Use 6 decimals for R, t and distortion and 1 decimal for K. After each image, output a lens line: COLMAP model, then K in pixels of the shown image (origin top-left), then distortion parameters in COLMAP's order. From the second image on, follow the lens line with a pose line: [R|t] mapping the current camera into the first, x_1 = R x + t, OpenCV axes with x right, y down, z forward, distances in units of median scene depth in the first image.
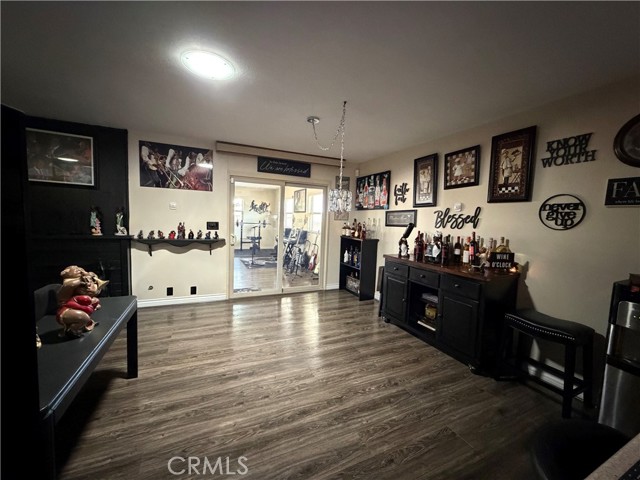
lens RADIAL K [[255.9, 0, 318.6], [0, 255.9, 239.5], [0, 0, 1]] dist [-0.002259, 0.000898]
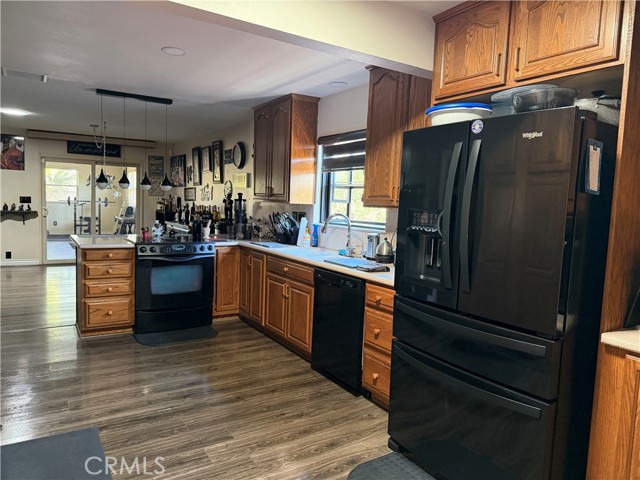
lens RADIAL K [[437.4, 0, 335.3], [0, 437.4, 241.6], [0, 0, 1]] dist [0.015425, -0.051752]
pose [[0.983628, -0.012865, 0.179754, 0.724269], [0.010400, 0.999839, 0.014645, 0.144059], [-0.179913, -0.012536, 0.983603, -1.413745]]
